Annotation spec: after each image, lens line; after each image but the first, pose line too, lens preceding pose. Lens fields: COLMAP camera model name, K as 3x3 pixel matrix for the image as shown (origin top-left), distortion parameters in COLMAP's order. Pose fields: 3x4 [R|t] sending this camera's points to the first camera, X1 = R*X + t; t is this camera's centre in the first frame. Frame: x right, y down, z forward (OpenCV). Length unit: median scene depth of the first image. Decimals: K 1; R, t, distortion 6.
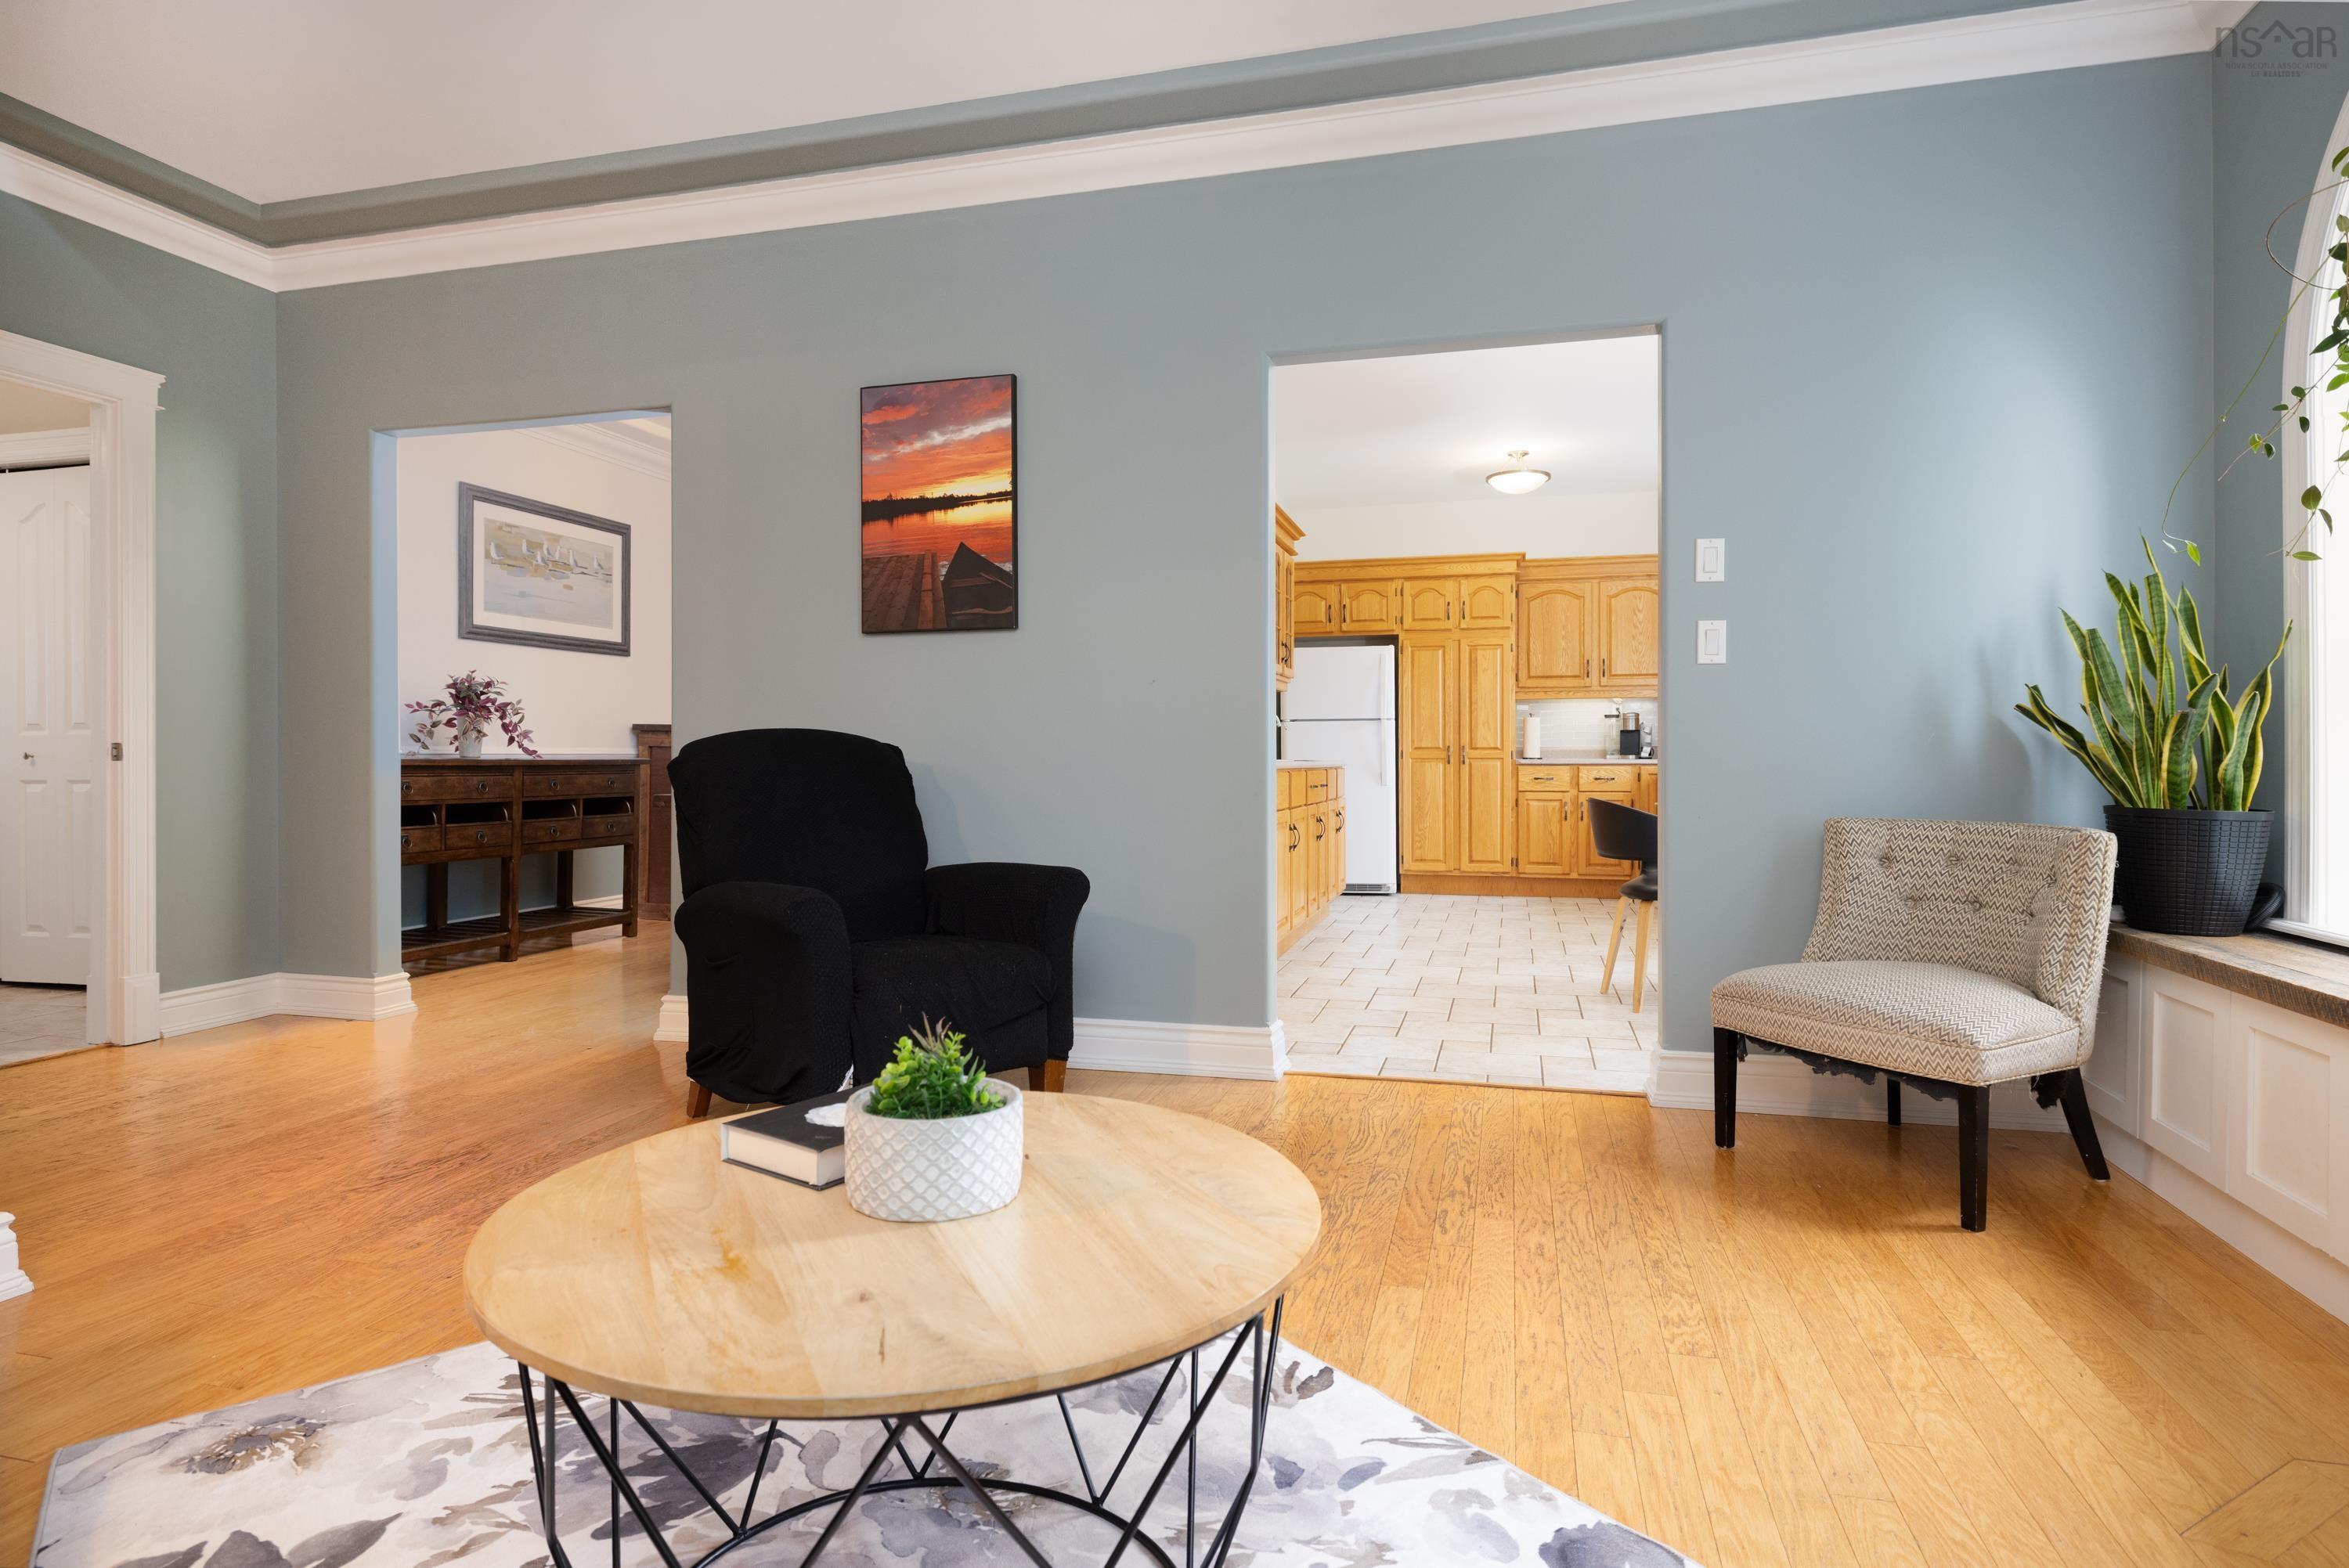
lens RADIAL K [[1260.2, 0, 1167.6], [0, 1260.2, 780.5], [0, 0, 1]] dist [-0.006838, -0.000303]
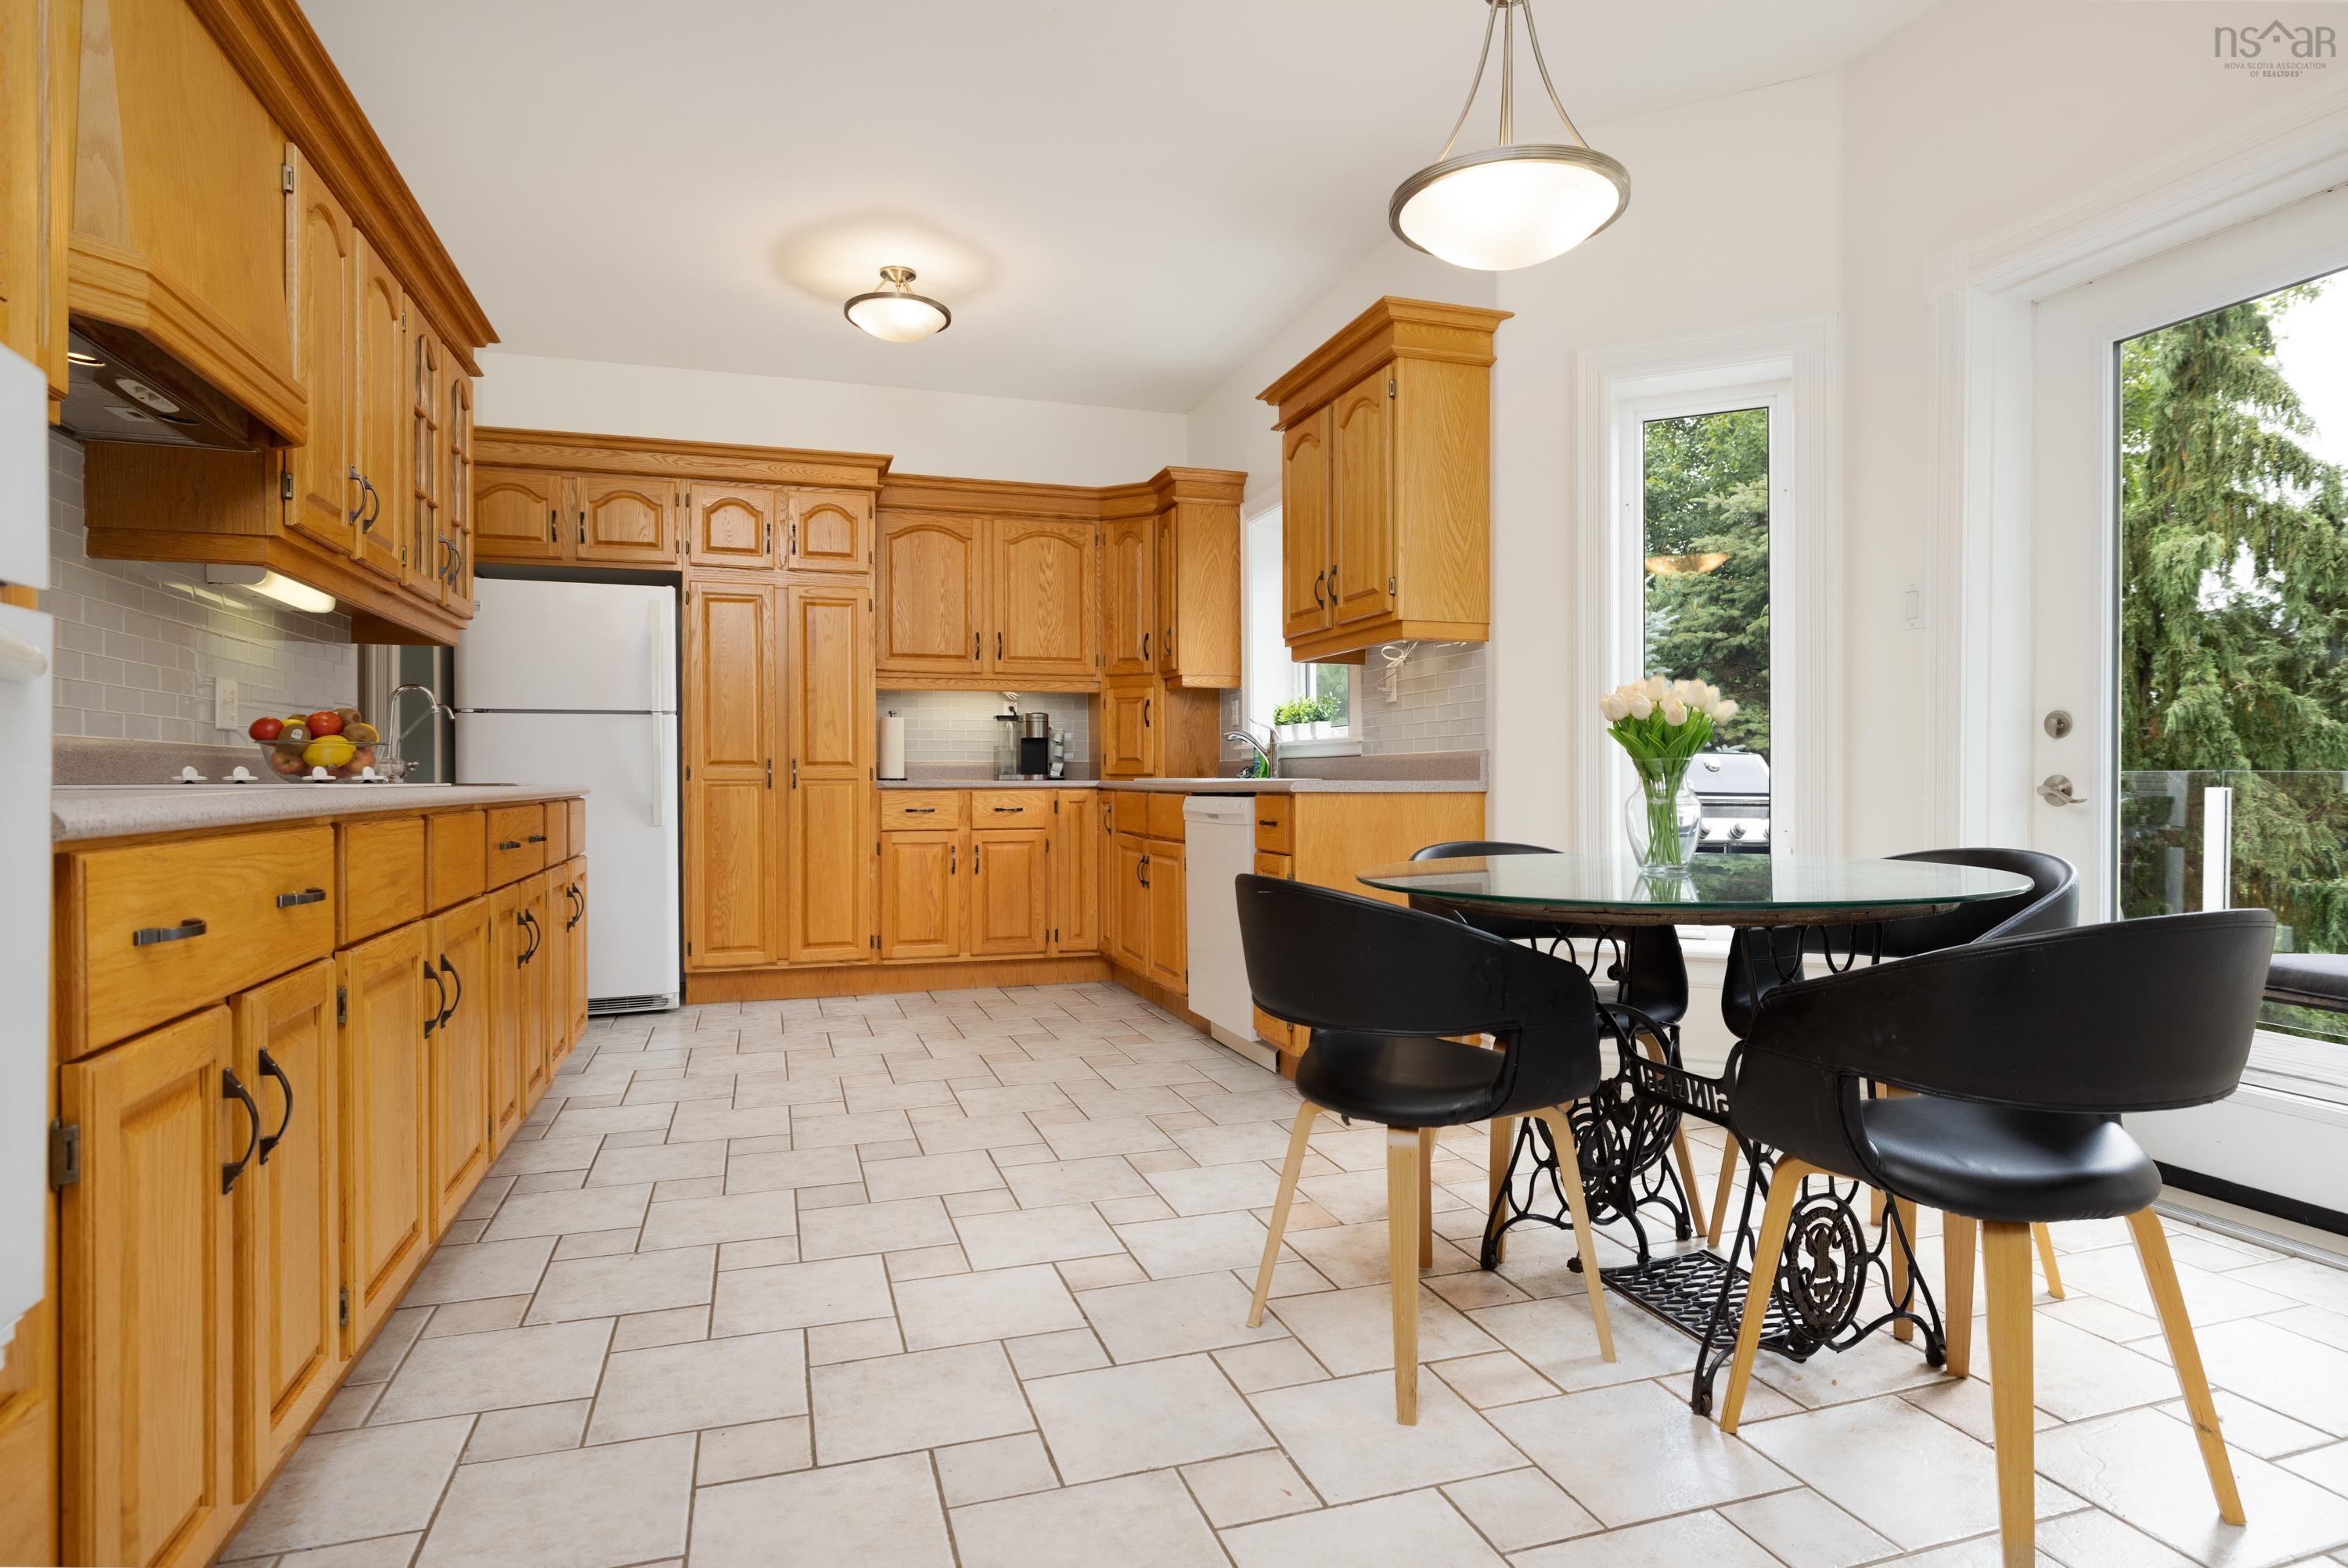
lens RADIAL K [[1259.6, 0, 1169.2], [0, 1259.6, 785.0], [0, 0, 1]] dist [-0.006838, -0.000303]
pose [[0.838264, -0.002283, 0.545260, 0.052405], [0.009716, 0.999895, -0.010750, -0.006296], [-0.545178, 0.014309, 0.838198, 0.381809]]
